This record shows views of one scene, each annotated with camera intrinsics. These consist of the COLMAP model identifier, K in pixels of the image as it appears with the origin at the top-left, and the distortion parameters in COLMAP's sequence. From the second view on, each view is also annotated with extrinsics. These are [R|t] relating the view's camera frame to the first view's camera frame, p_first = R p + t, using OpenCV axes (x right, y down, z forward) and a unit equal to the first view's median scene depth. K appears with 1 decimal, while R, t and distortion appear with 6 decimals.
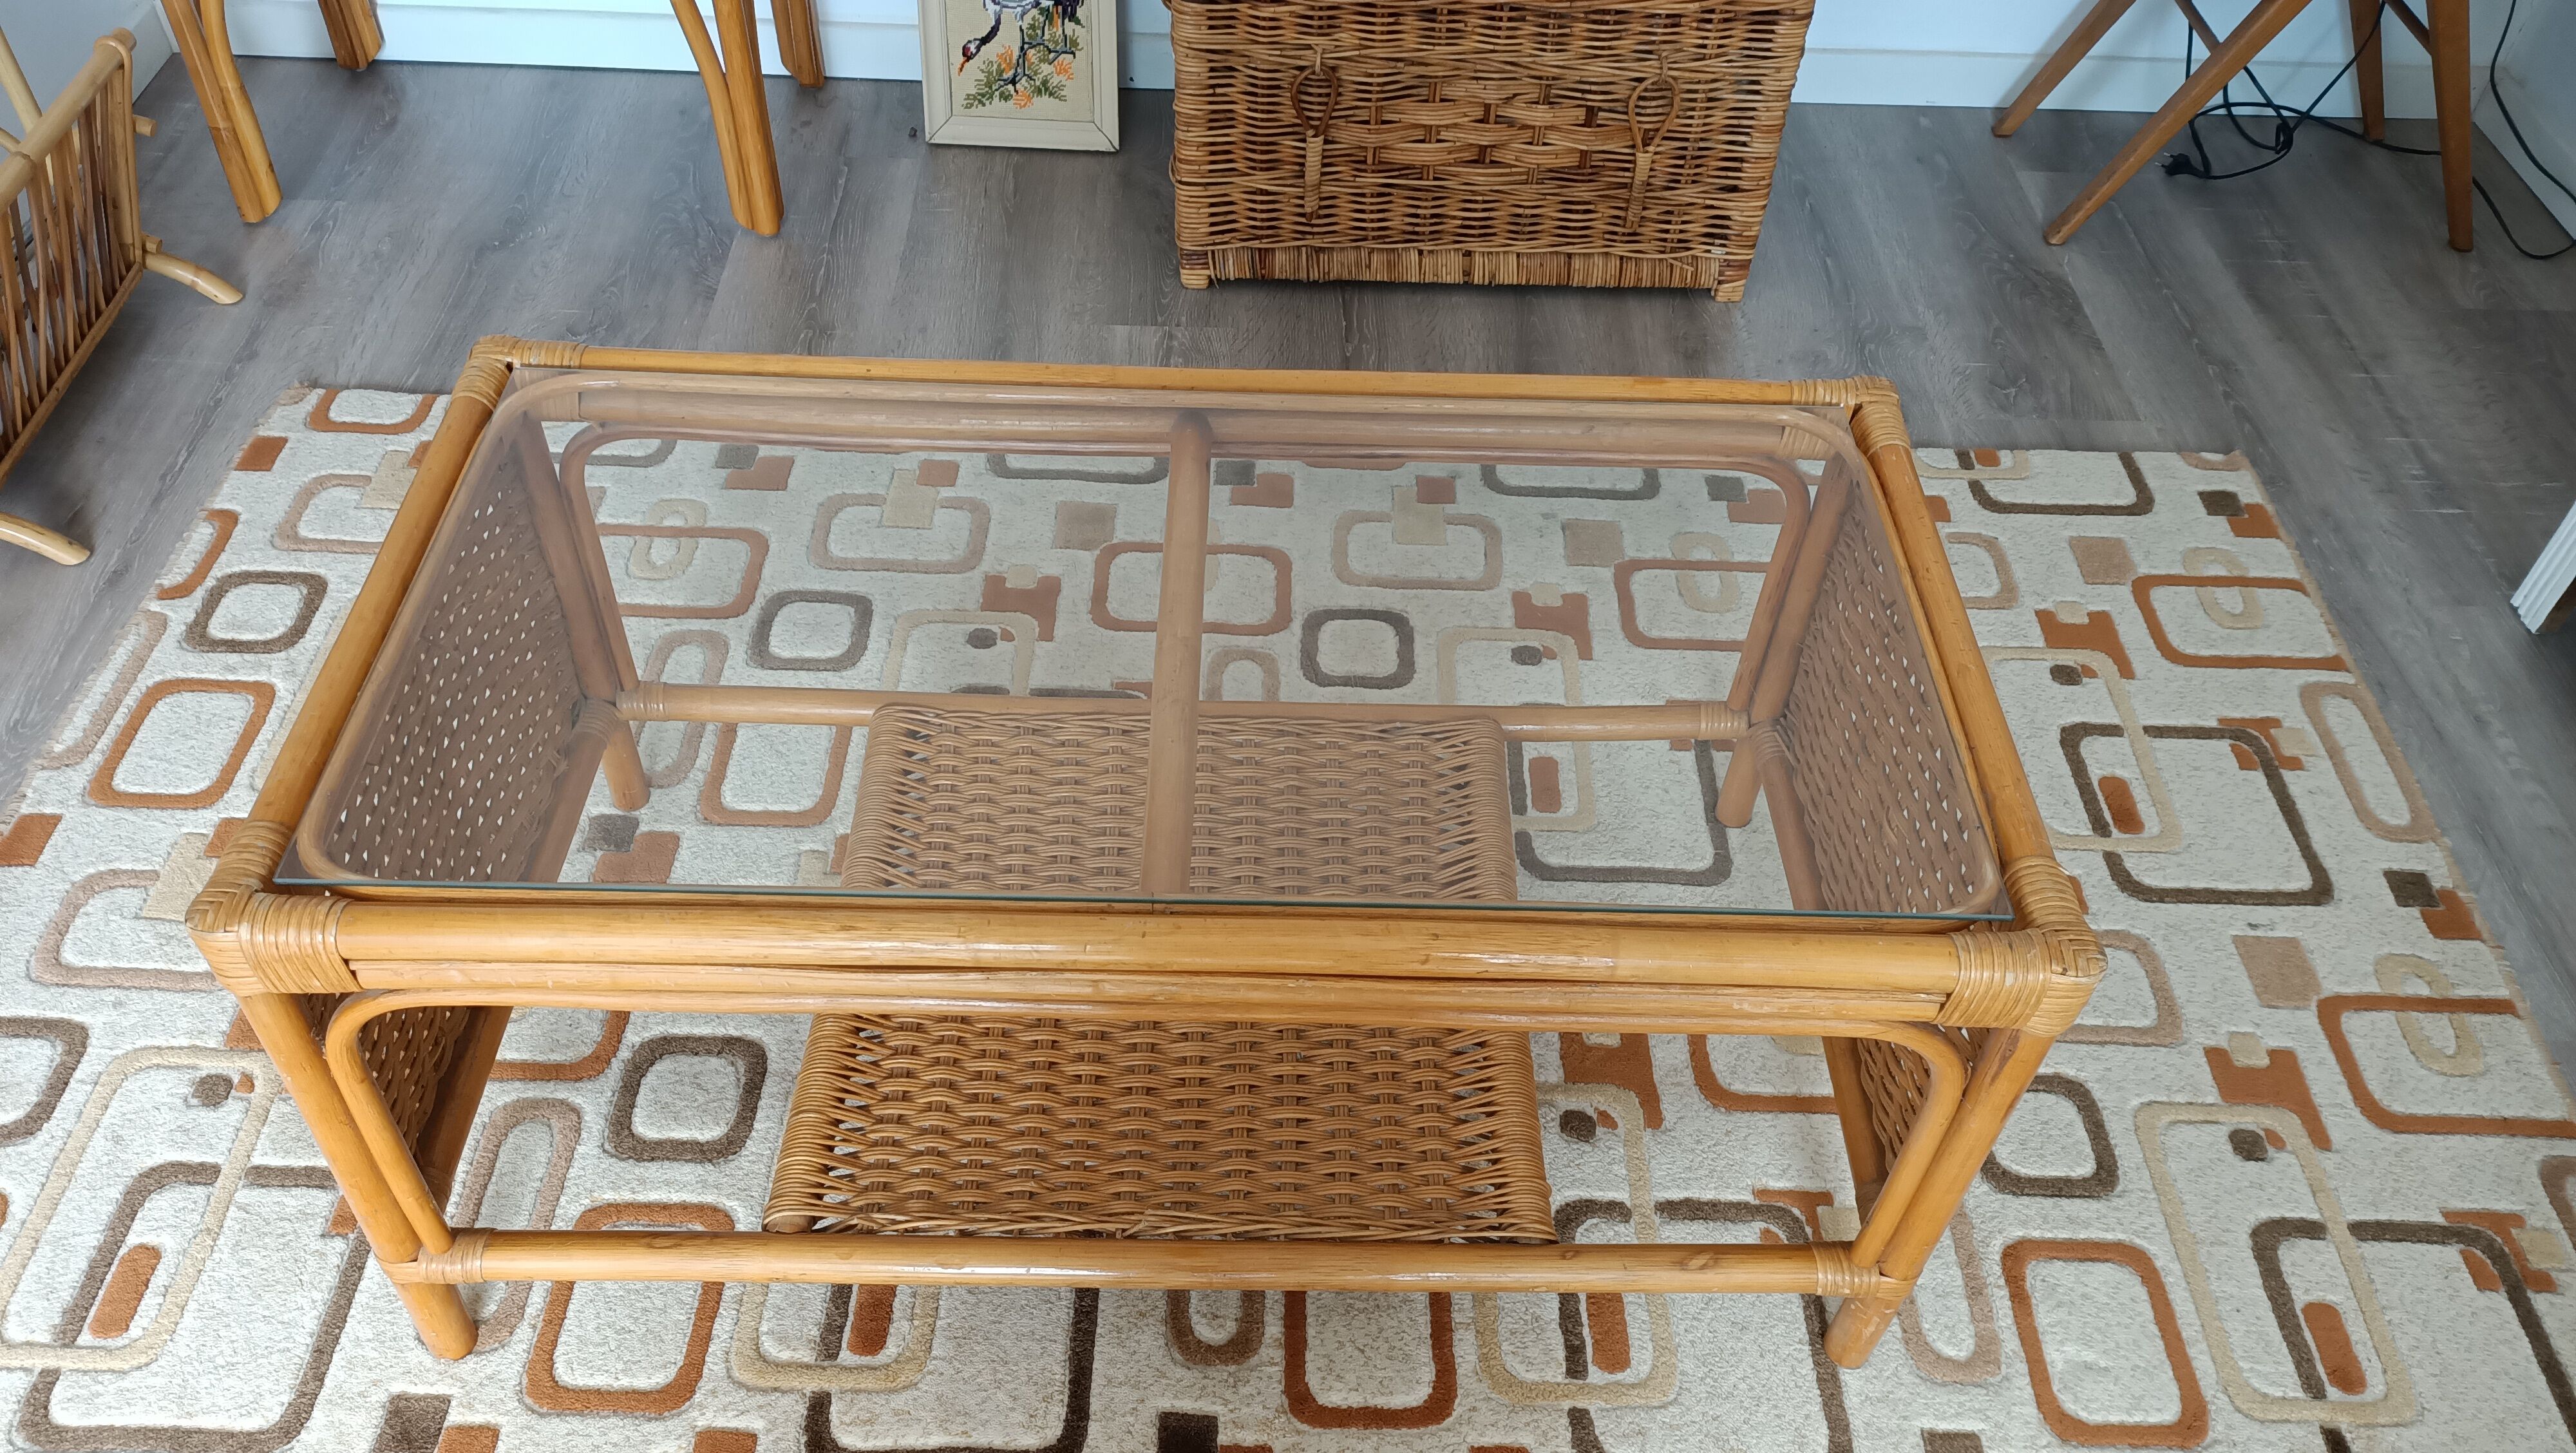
lens RADIAL K [[1939.0, 0, 1289.9], [0, 1939.0, 729.8], [0, 0, 1]] dist [0.062038, -0.072180]
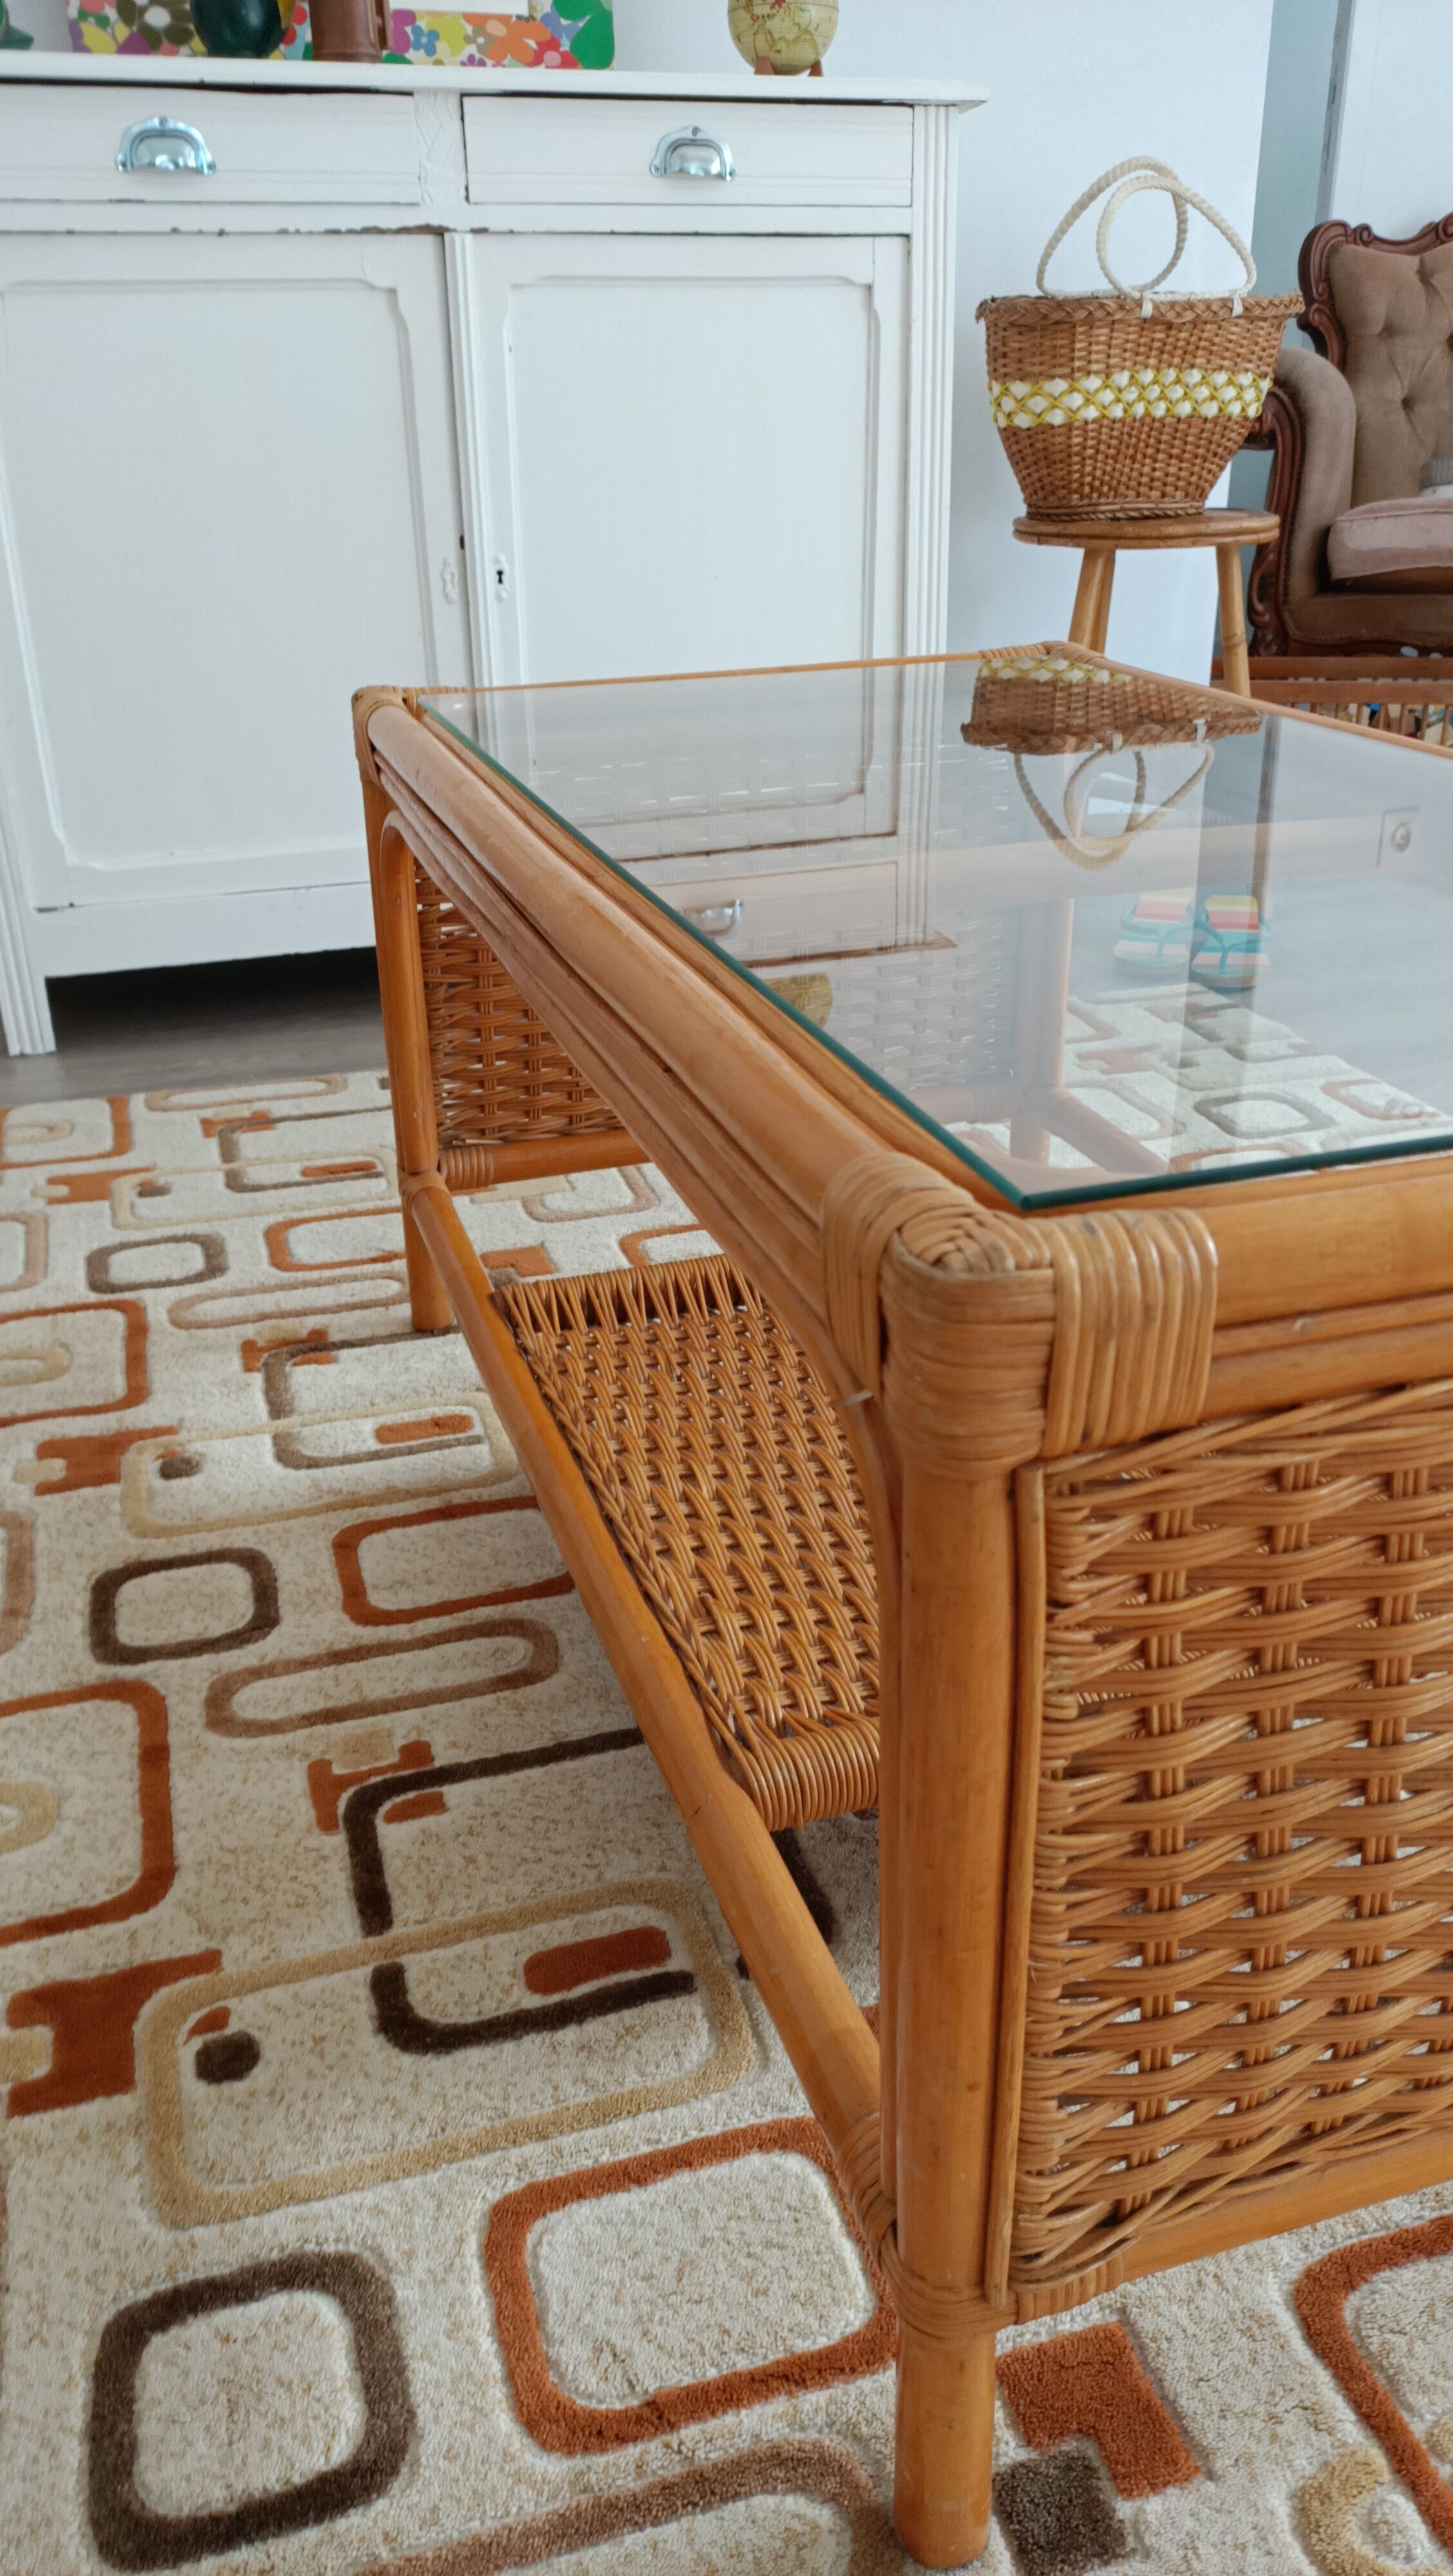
lens RADIAL K [[1939.0, 0, 738.5], [0, 1939.0, 1267.7], [0, 0, 1]] dist [0.062038, -0.072180]
pose [[-0.307844, -0.419701, 0.853864, -0.513775], [0.689358, 0.520154, 0.504207, -0.294007], [-0.655757, 0.743835, 0.129198, 0.741749]]
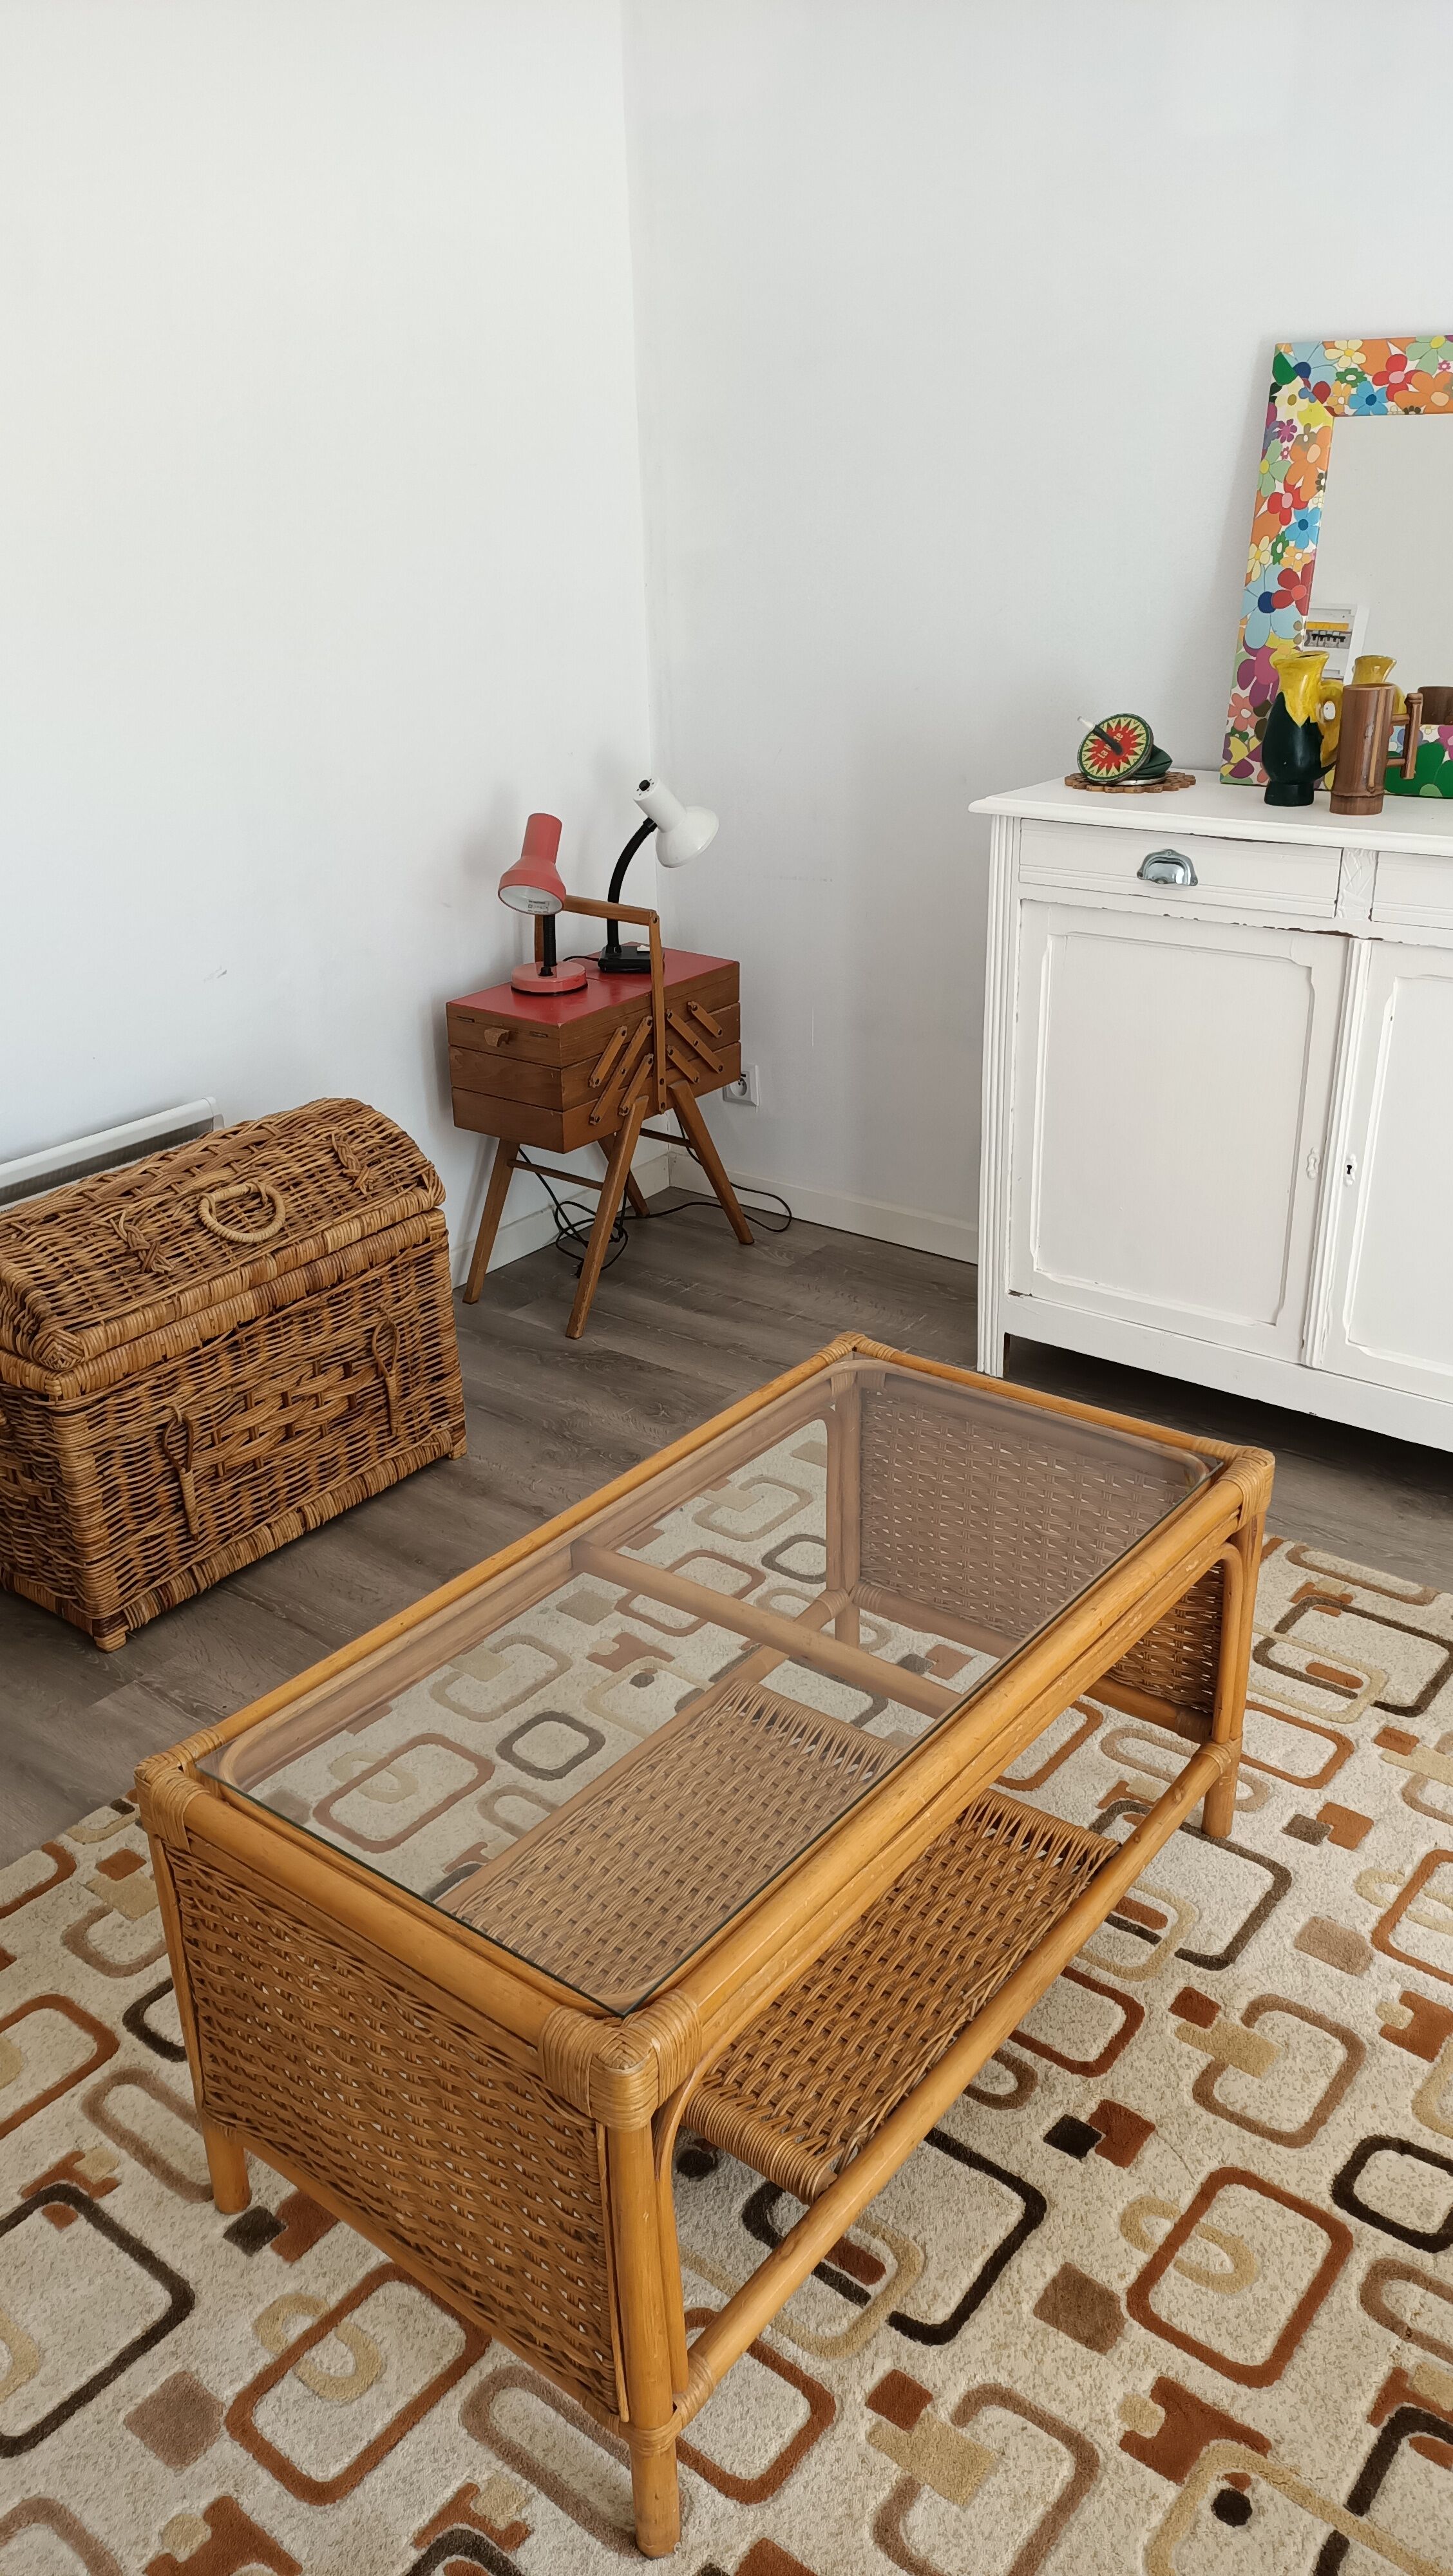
lens RADIAL K [[1939.0, 0, 741.5], [0, 1939.0, 1273.5], [0, 0, 1]] dist [0.062038, -0.072180]
pose [[0.611497, -0.361992, 0.703586, -0.674977], [0.602820, 0.789115, -0.117924, -0.061243], [-0.512523, 0.496245, 0.700758, -0.092637]]
